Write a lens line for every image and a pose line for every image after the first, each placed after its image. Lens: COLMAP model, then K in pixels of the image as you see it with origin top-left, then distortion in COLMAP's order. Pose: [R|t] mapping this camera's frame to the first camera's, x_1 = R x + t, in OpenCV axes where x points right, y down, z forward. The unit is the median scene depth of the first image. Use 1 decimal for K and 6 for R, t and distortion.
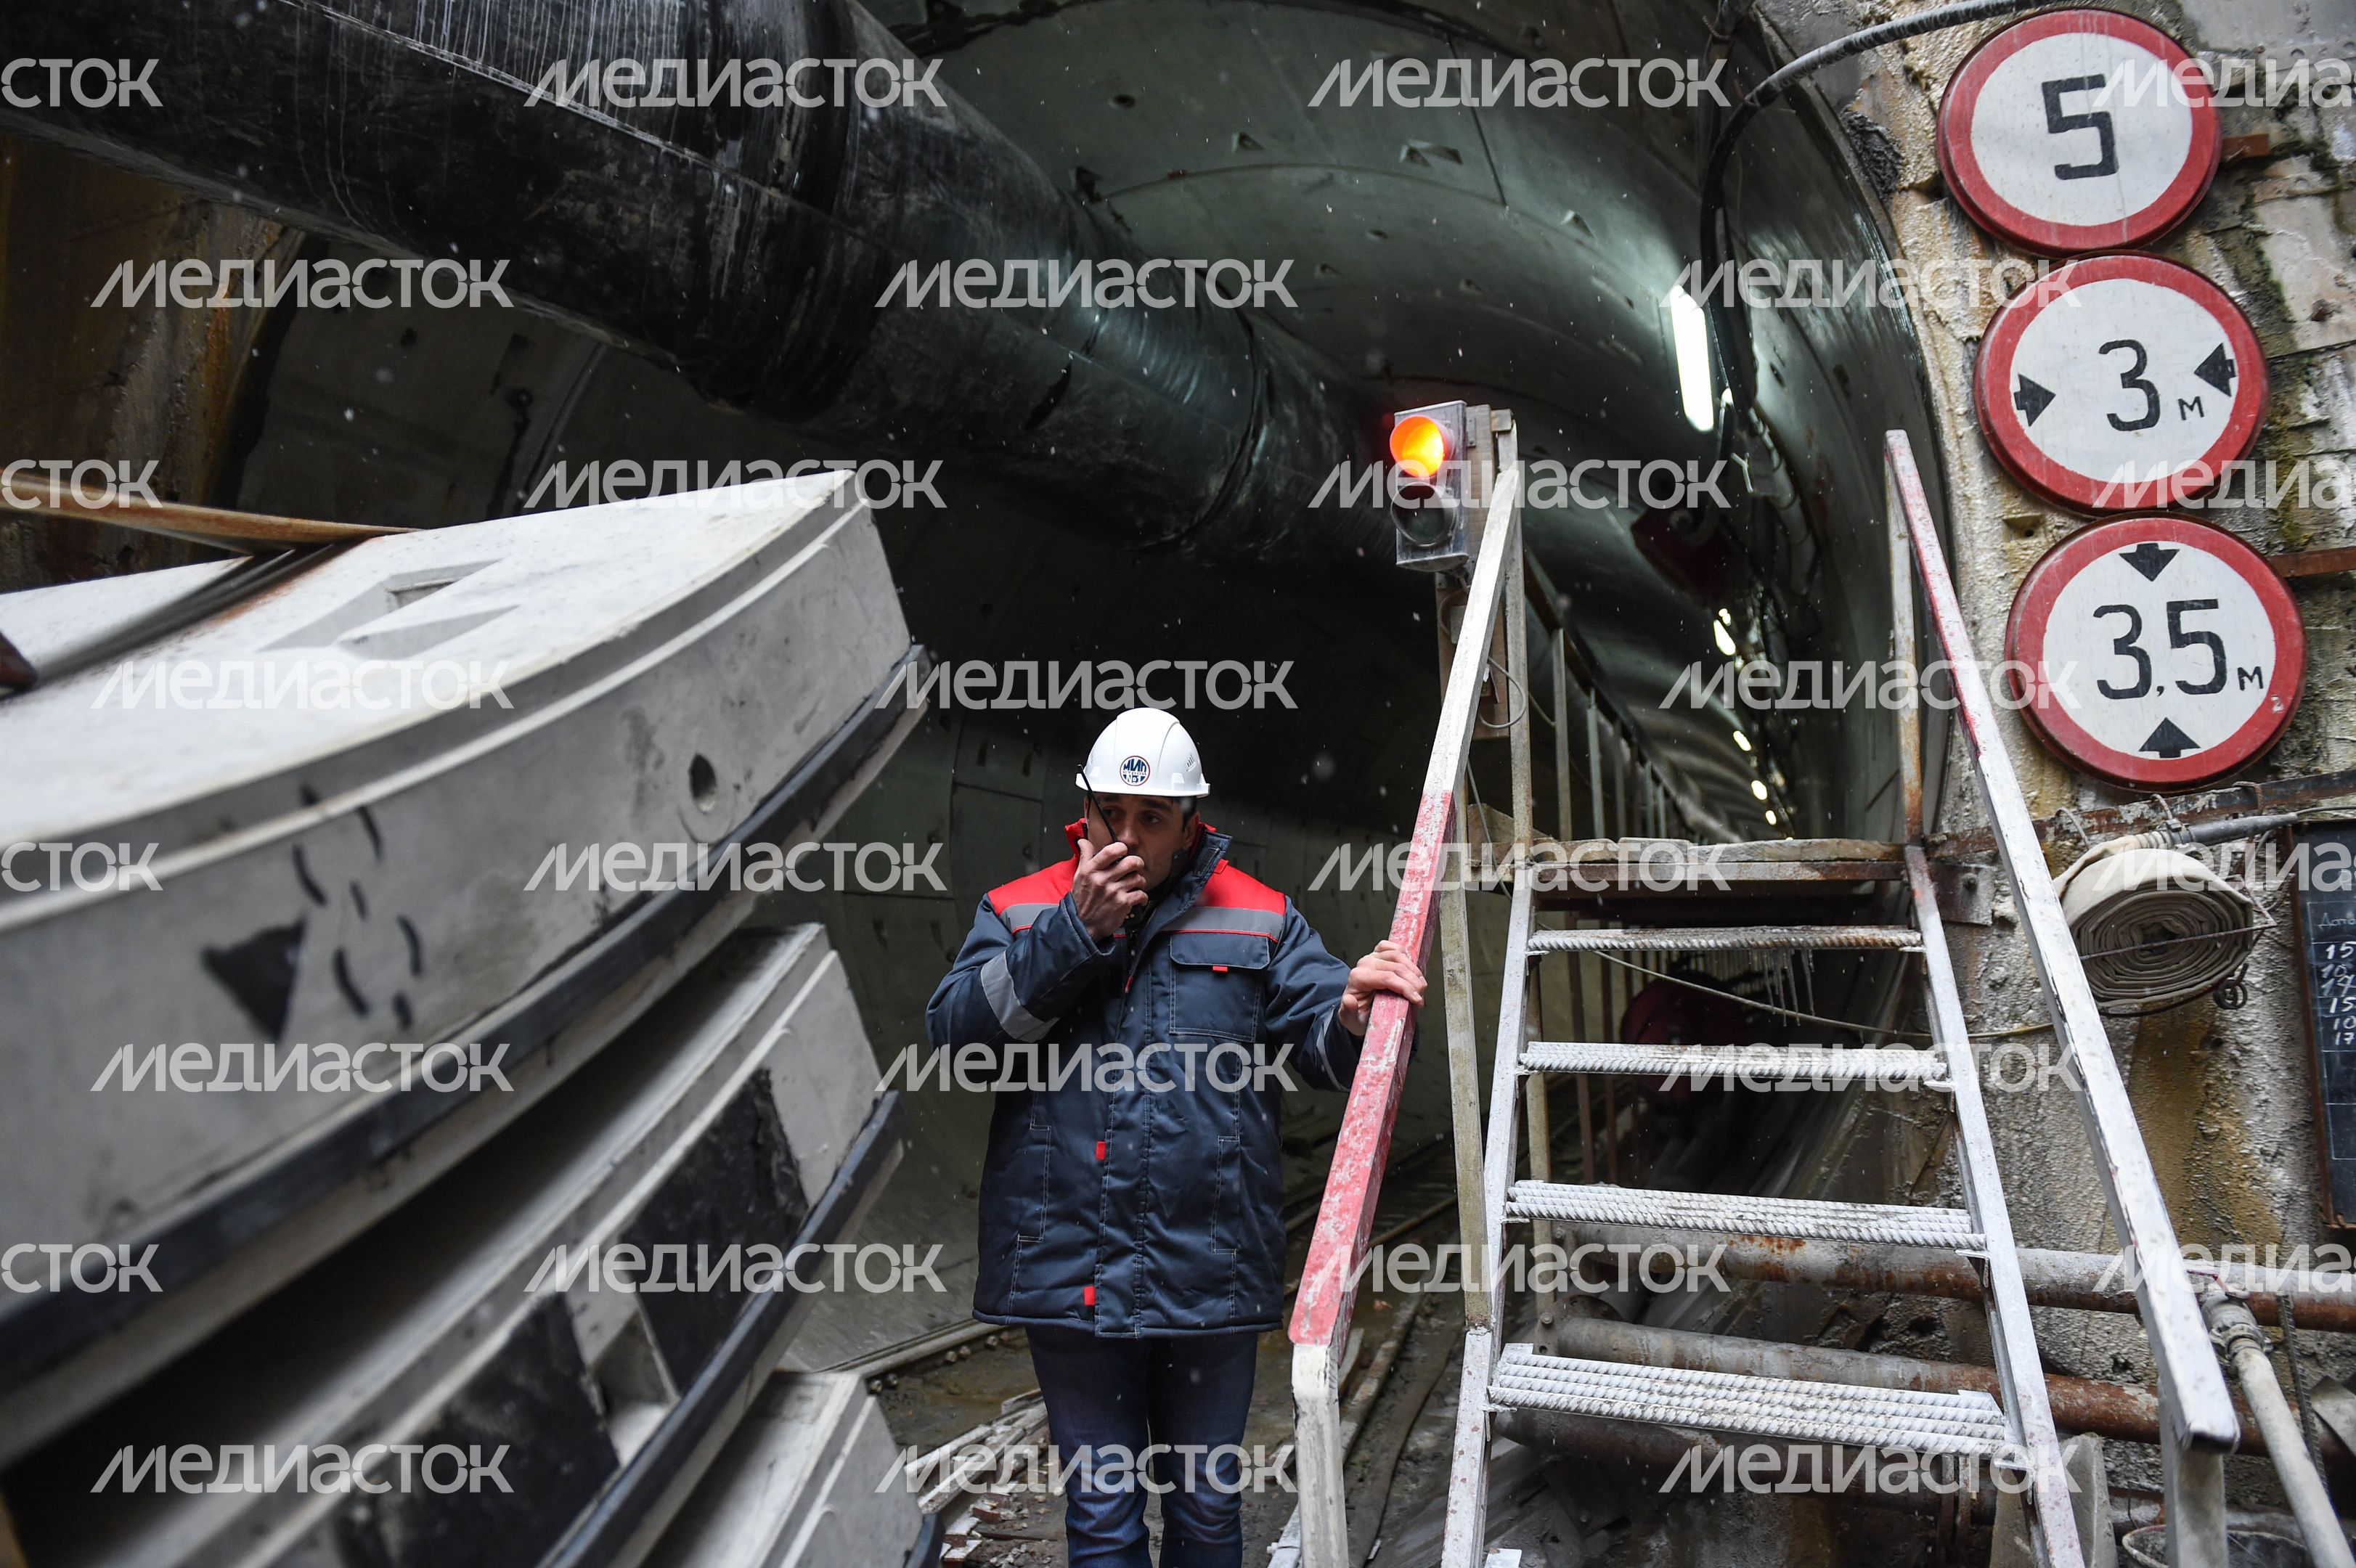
lens RADIAL K [[1608.2, 0, 1168.0], [0, 1608.2, 803.4], [0, 0, 1]] dist [-0.051462, 0.000962]
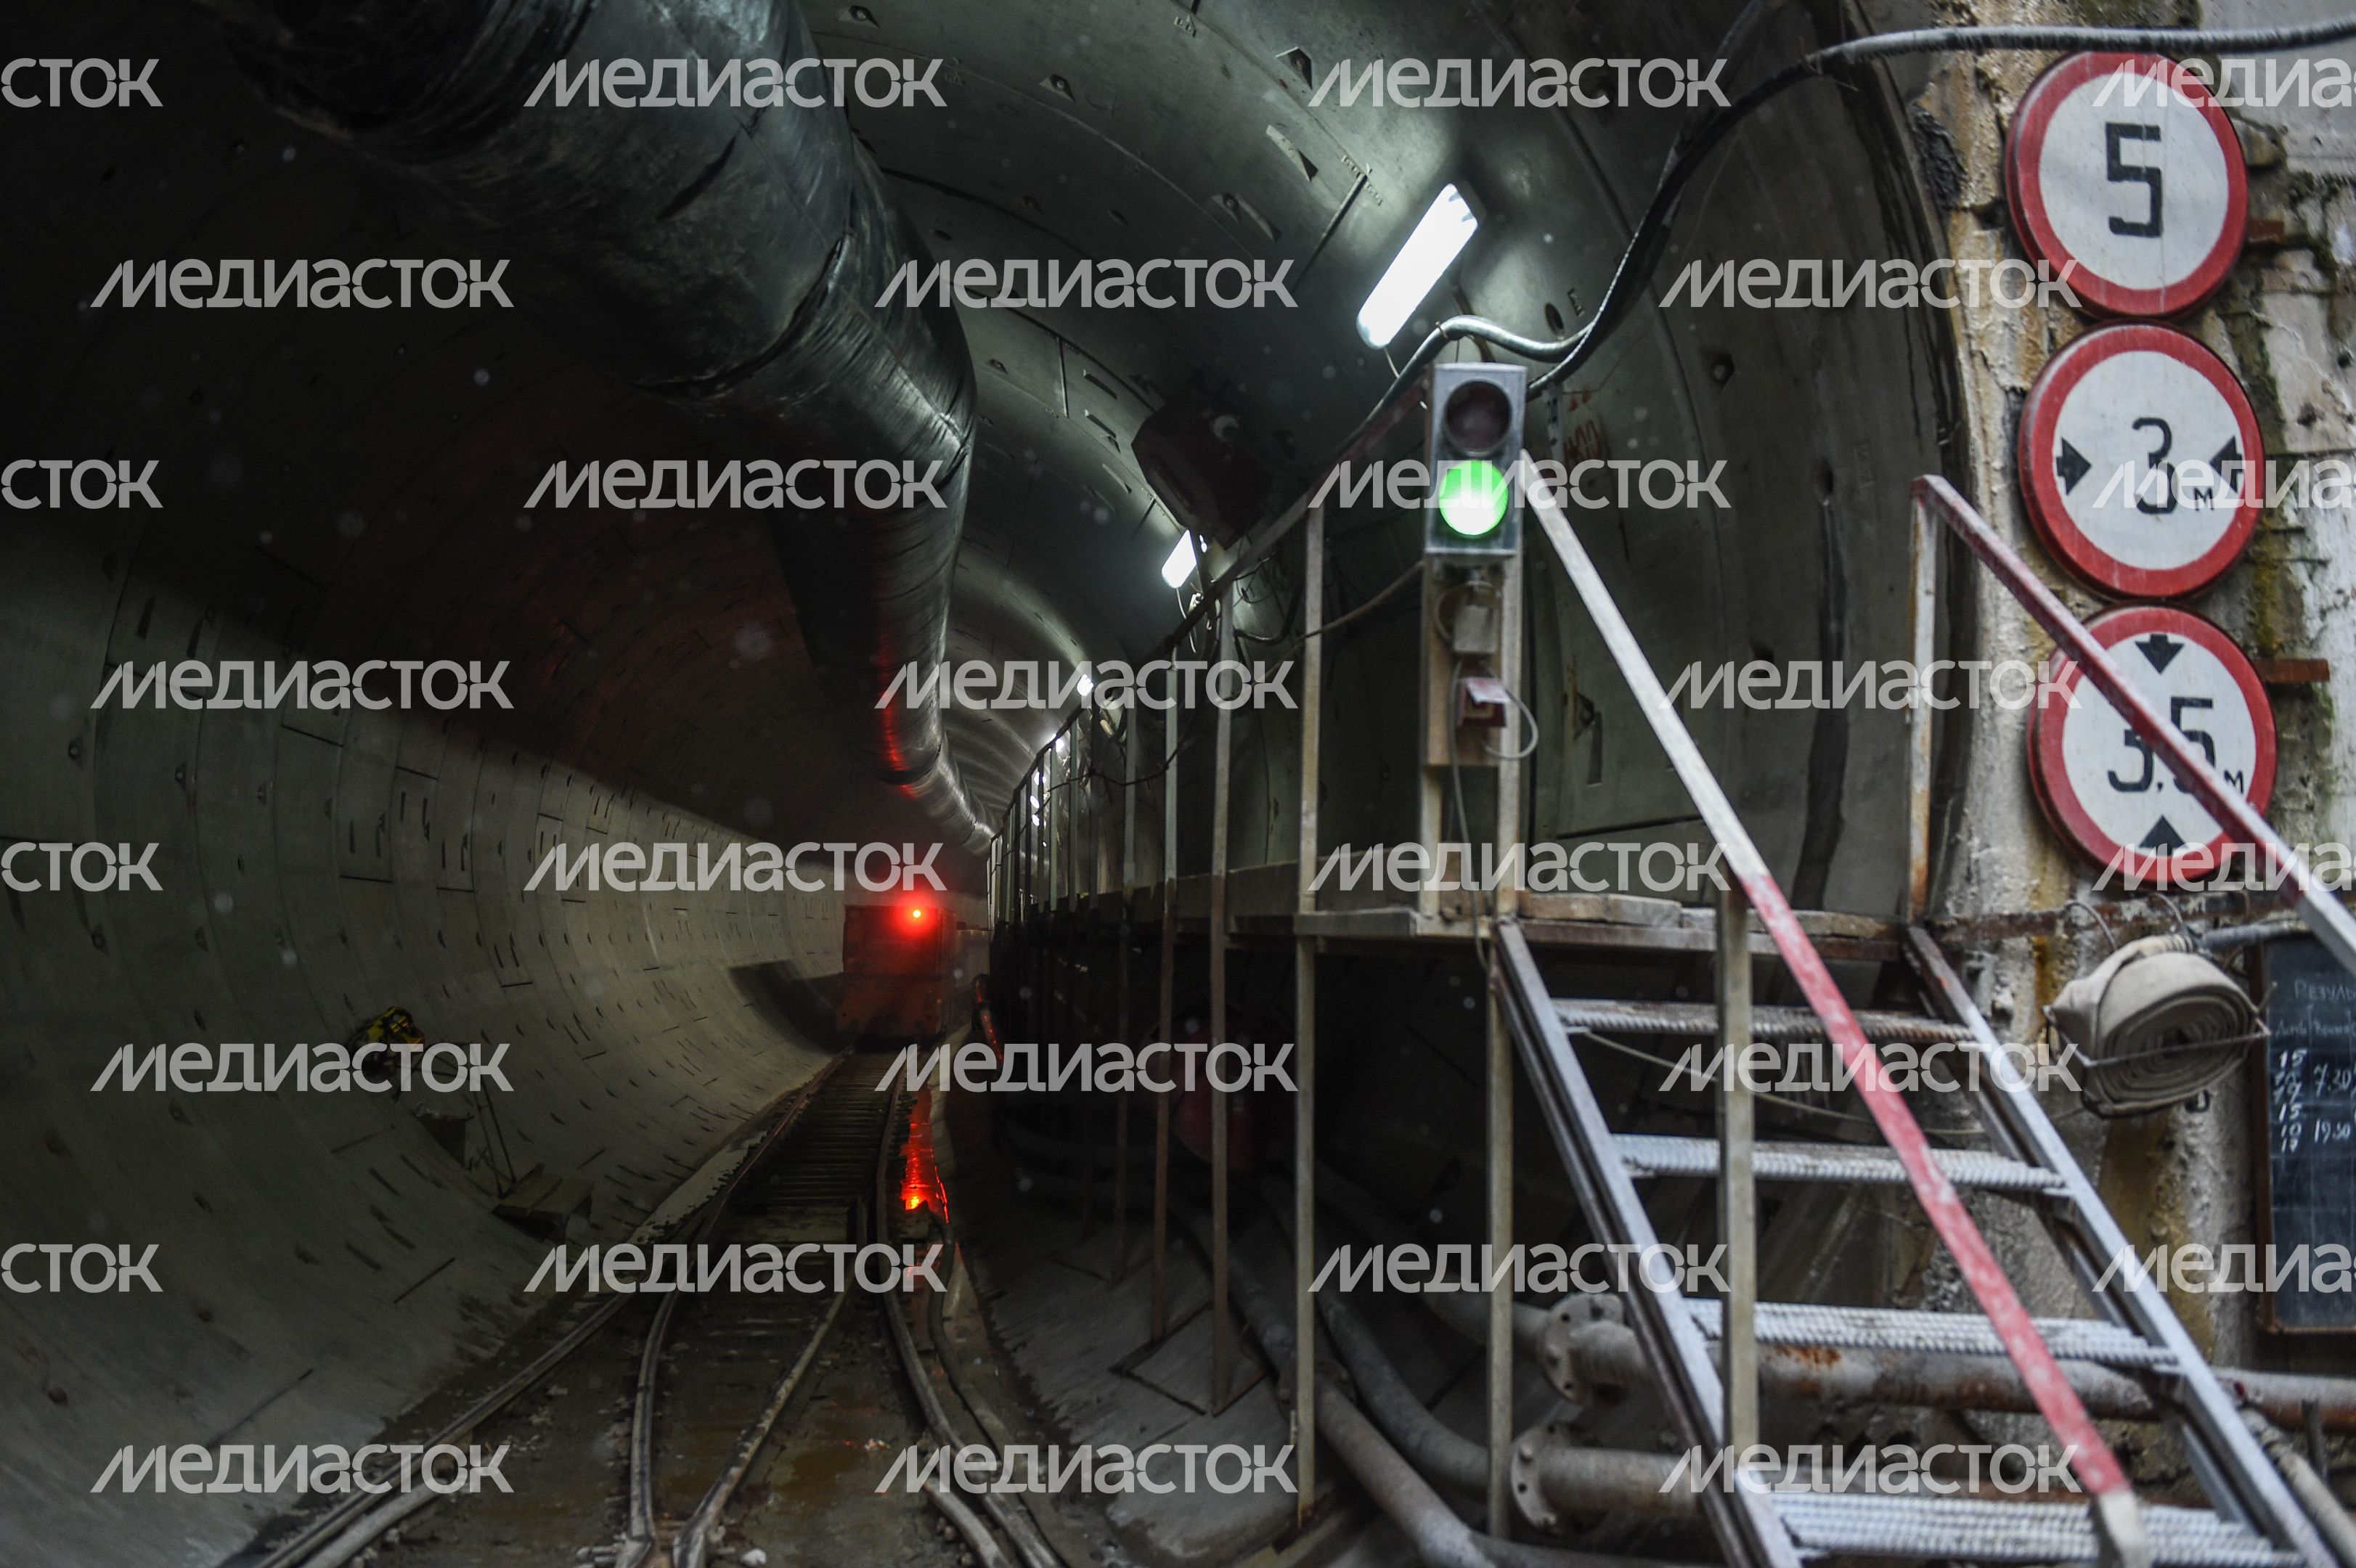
lens RADIAL K [[2294.4, 0, 1170.7], [0, 2294.4, 812.2], [0, 0, 1]] dist [0.040020, 0.000000]
pose [[0.884518, 0.066883, 0.461686, -0.552274], [-0.086799, 0.995983, 0.022010, -0.032714], [-0.458359, -0.059542, 0.886770, 0.004587]]
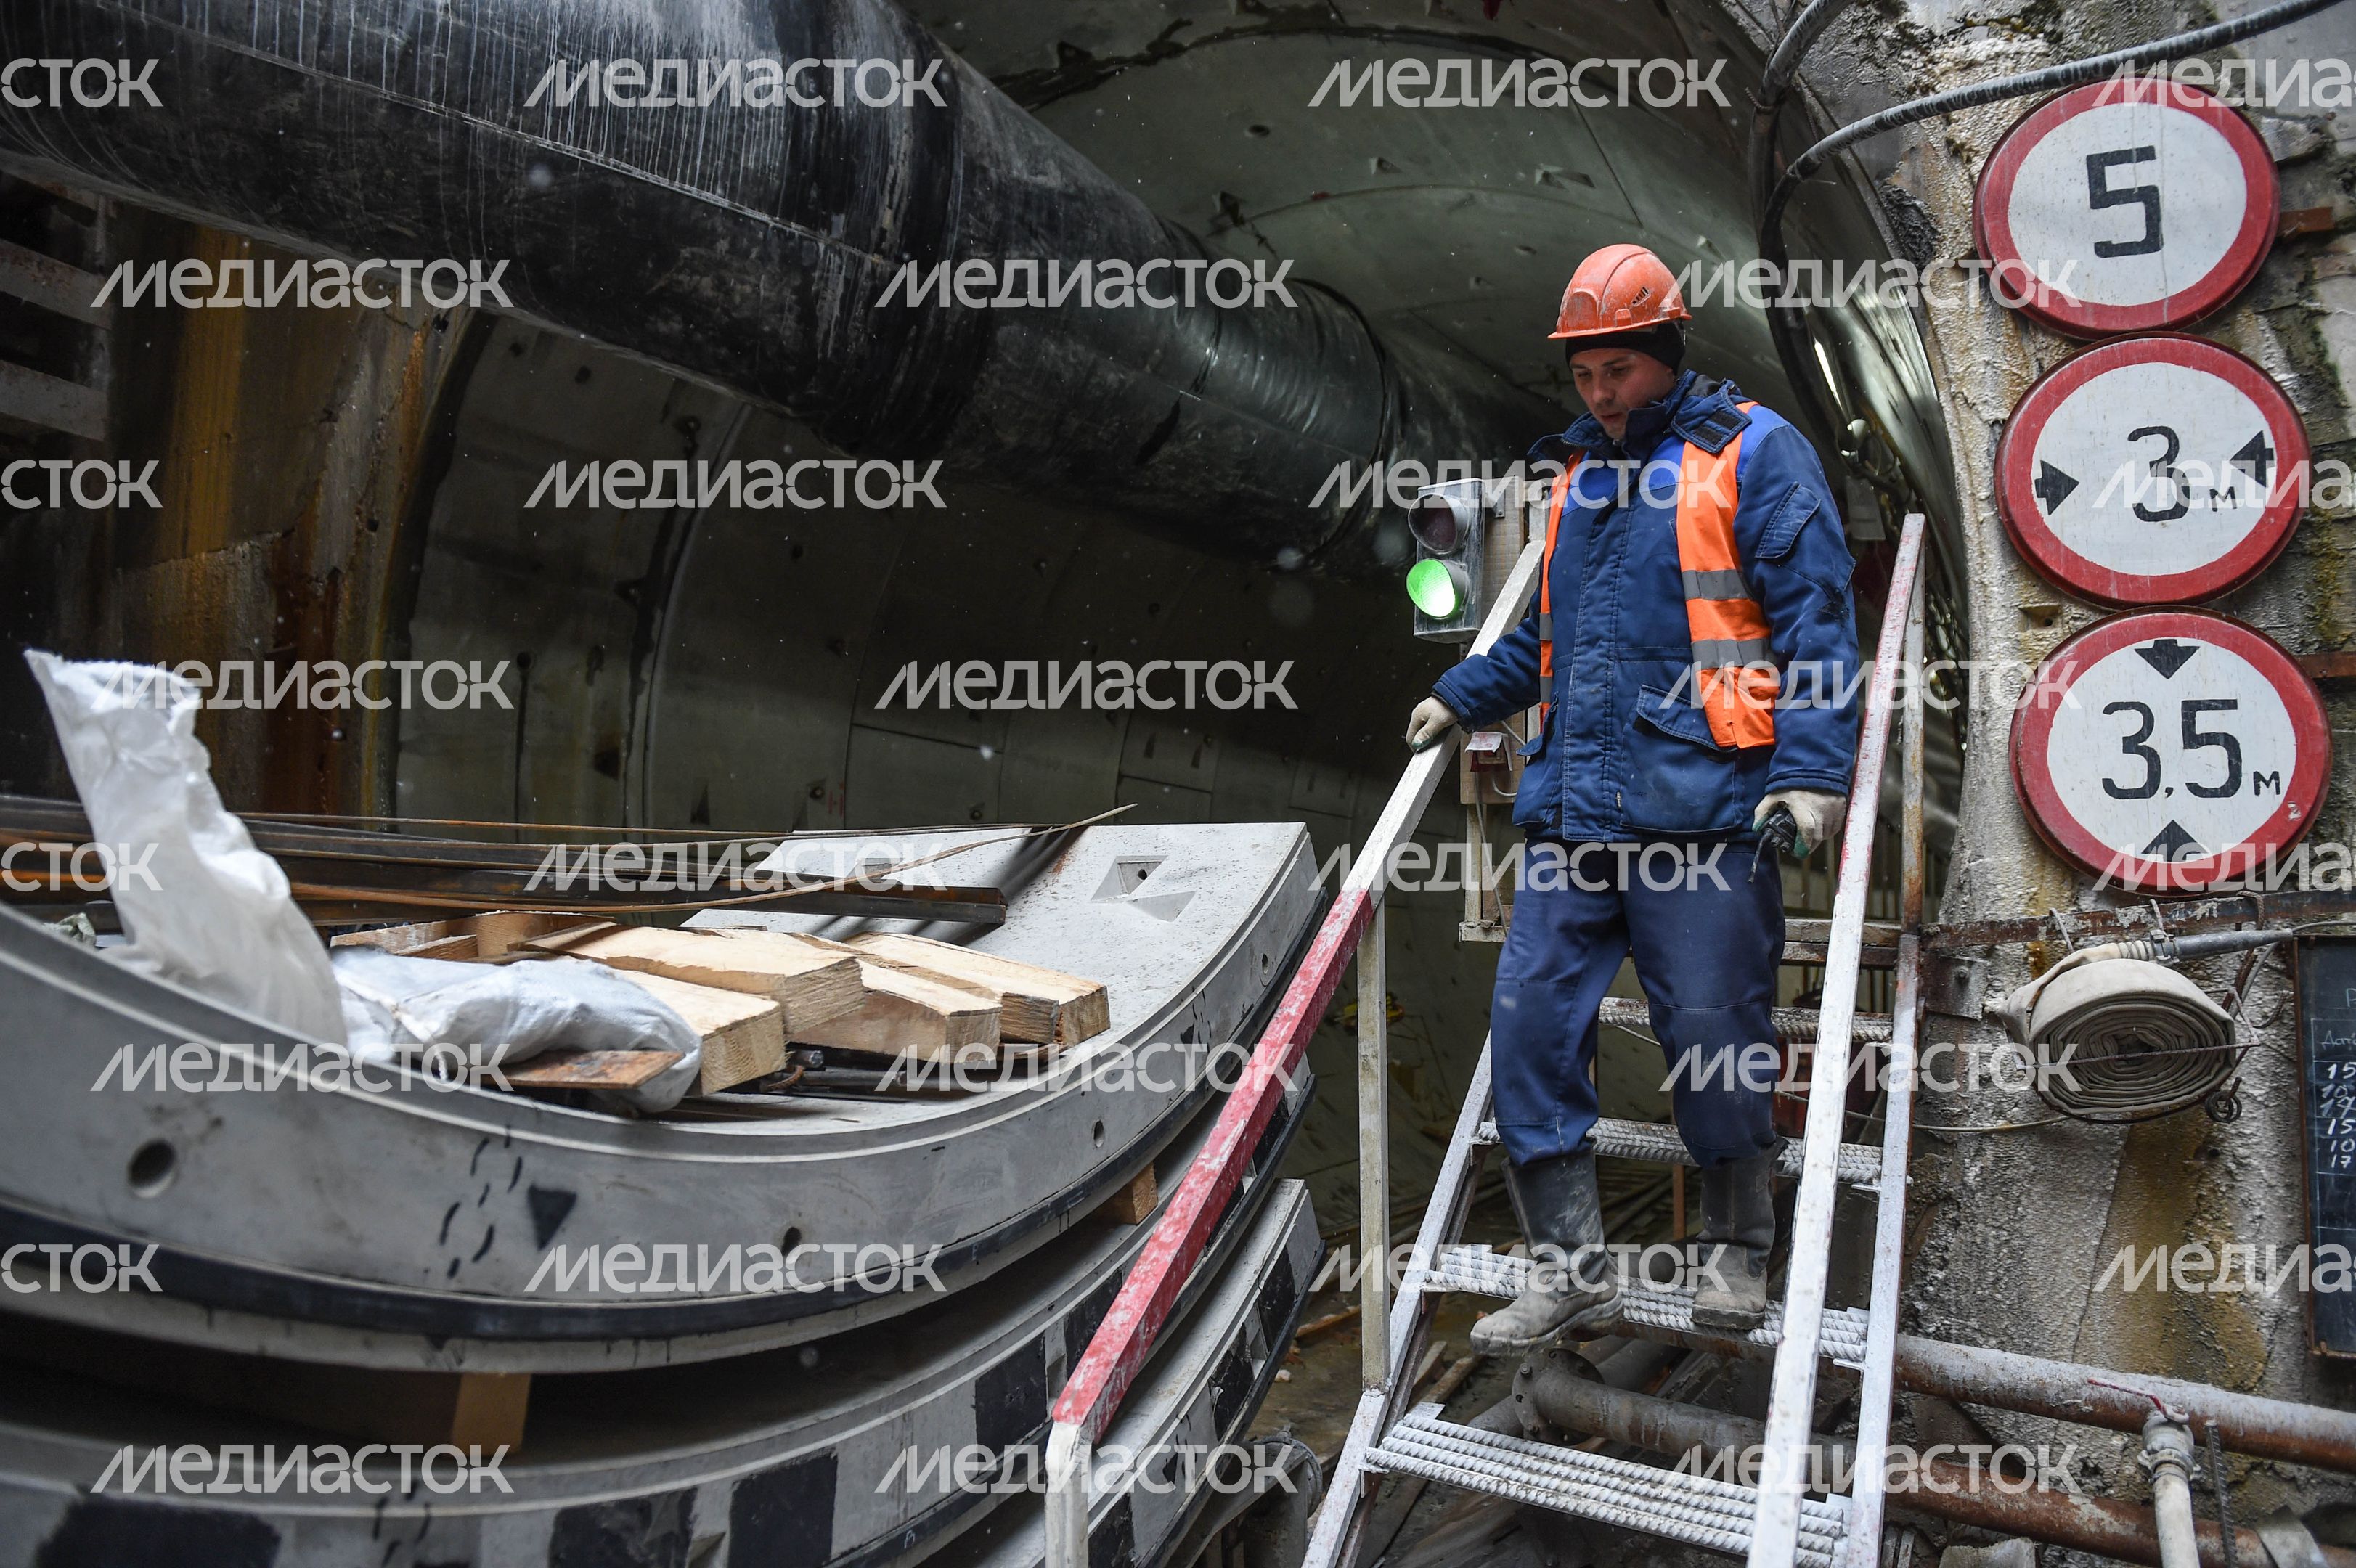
lens RADIAL K [[1608.2, 0, 1166.0], [0, 1608.2, 809.1], [0, 0, 1]] dist [-0.051462, 0.000962]
pose [[0.988389, 0.034576, -0.147956, 0.153291], [-0.030577, 0.999105, 0.029220, -0.067334], [0.148834, -0.024356, 0.988562, -0.054673]]
